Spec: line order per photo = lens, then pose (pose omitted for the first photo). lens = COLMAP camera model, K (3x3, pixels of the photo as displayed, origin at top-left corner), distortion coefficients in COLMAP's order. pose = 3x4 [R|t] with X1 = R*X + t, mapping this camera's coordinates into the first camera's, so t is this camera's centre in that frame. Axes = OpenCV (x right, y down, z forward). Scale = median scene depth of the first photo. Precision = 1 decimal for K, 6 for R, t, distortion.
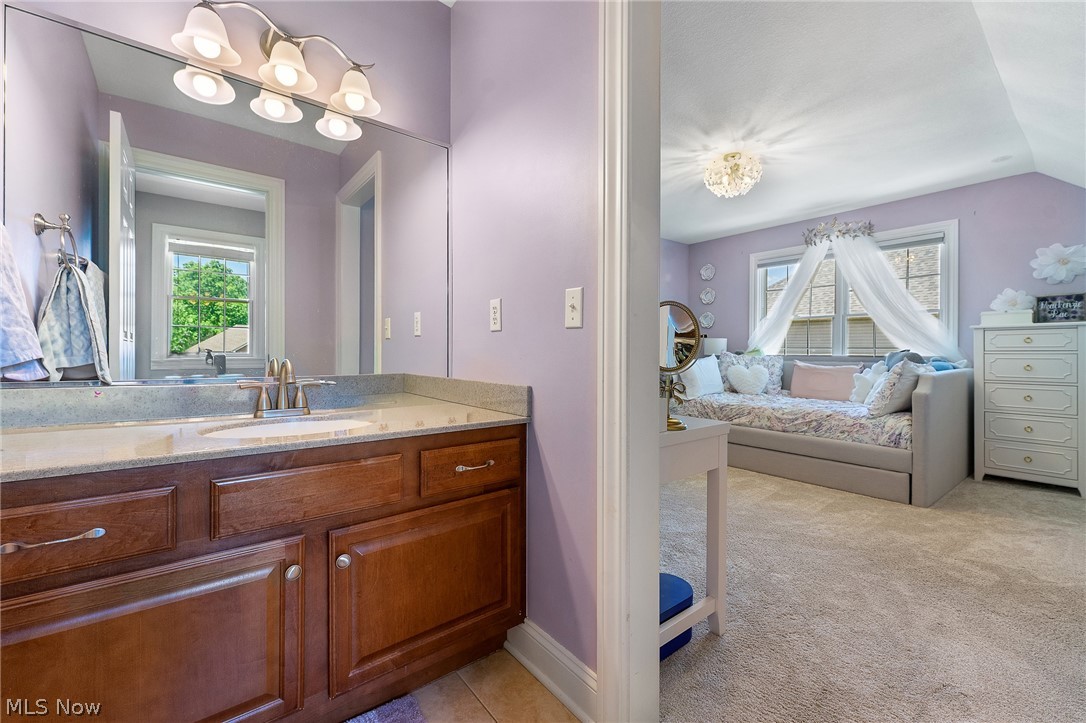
lens RADIAL K [[439.0, 0, 543.9], [0, 439.0, 354.4], [0, 0, 1]] dist [-0.001258, -0.000338]
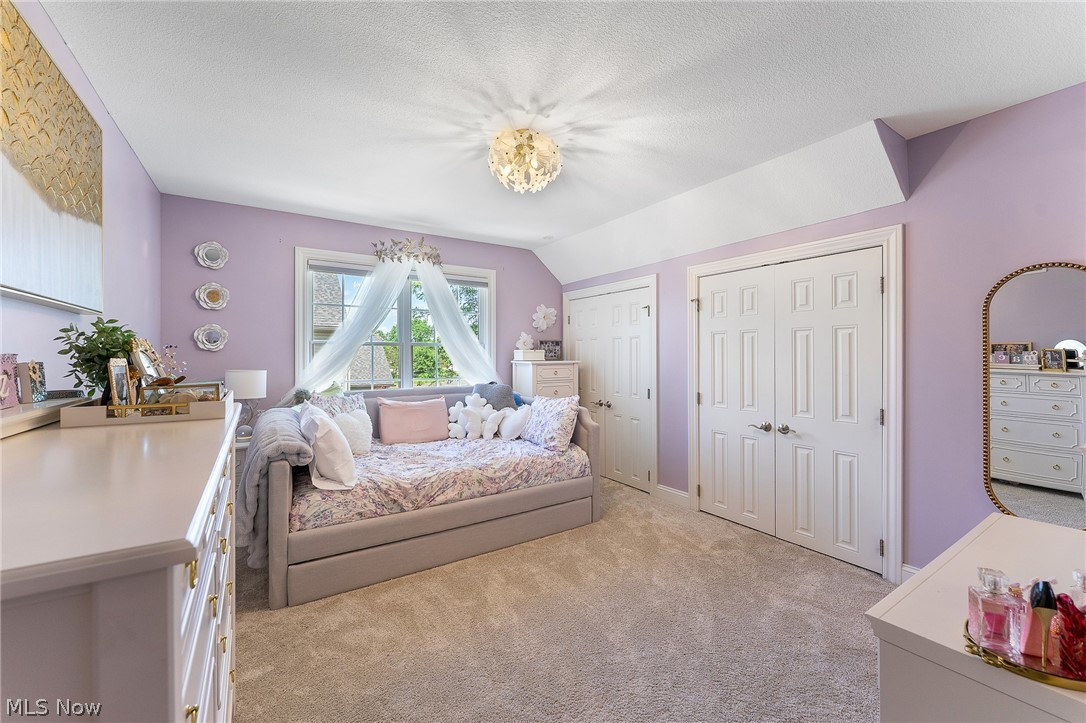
lens RADIAL K [[439.0, 0, 543.9], [0, 439.0, 354.4], [0, 0, 1]] dist [-0.001258, -0.000338]
pose [[0.088785, 0.001388, 0.996050, -0.258088], [0.011429, 0.999932, -0.002412, -0.078897], [-0.995985, 0.011598, 0.088763, 0.811601]]
